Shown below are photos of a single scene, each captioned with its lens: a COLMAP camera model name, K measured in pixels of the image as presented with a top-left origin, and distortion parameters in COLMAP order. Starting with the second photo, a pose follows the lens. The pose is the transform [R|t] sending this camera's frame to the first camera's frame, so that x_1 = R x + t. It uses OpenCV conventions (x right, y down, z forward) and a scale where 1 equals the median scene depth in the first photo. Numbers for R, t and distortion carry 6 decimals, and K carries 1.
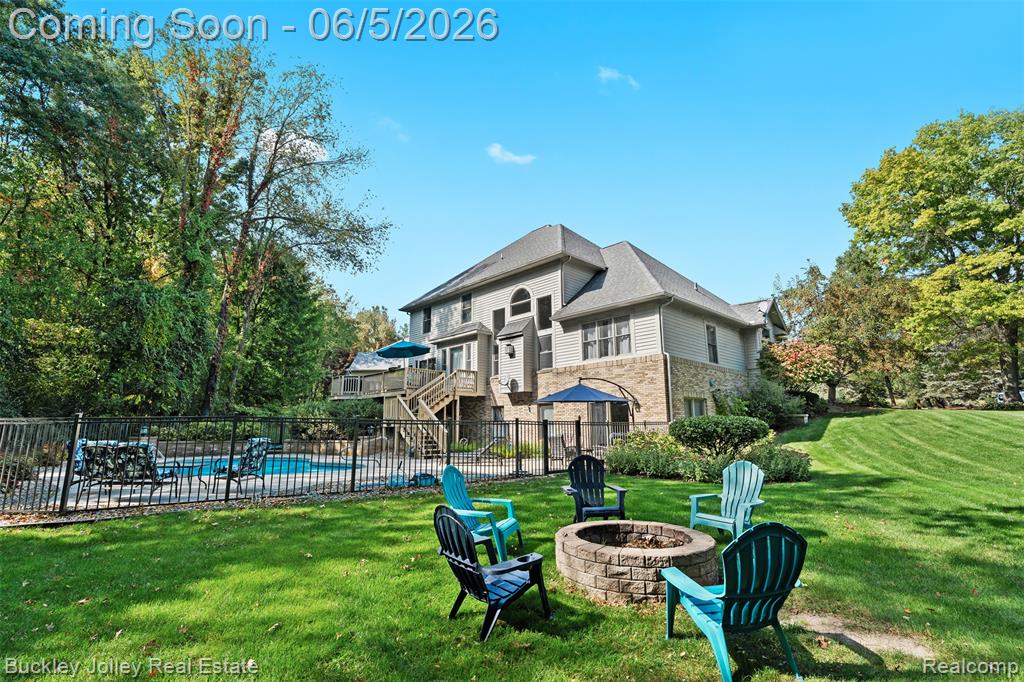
lens RADIAL K [[477.4, 0, 518.6], [0, 477.4, 342.1], [0, 0, 1]] dist [-0.003640, 0.000207]
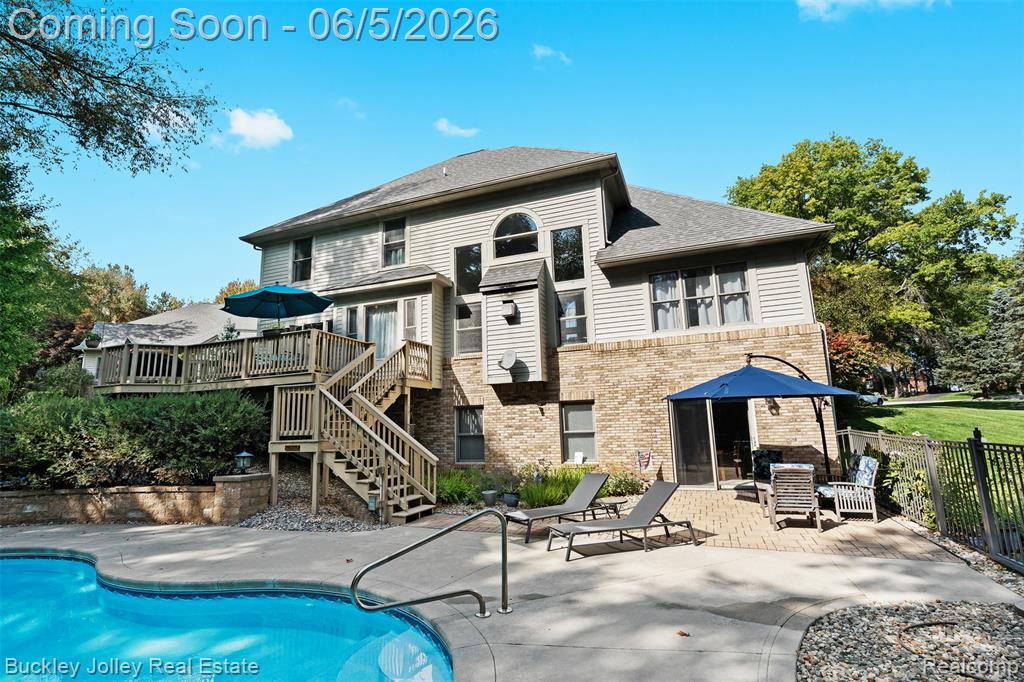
lens RADIAL K [[477.4, 0, 512.0], [0, 477.4, 344.8], [0, 0, 1]] dist [-0.003640, 0.000207]
pose [[0.904075, 0.050005, 0.424438, -0.253512], [-0.054626, 0.998506, -0.001282, 0.057123], [-0.423868, -0.022026, 0.905456, 0.447612]]
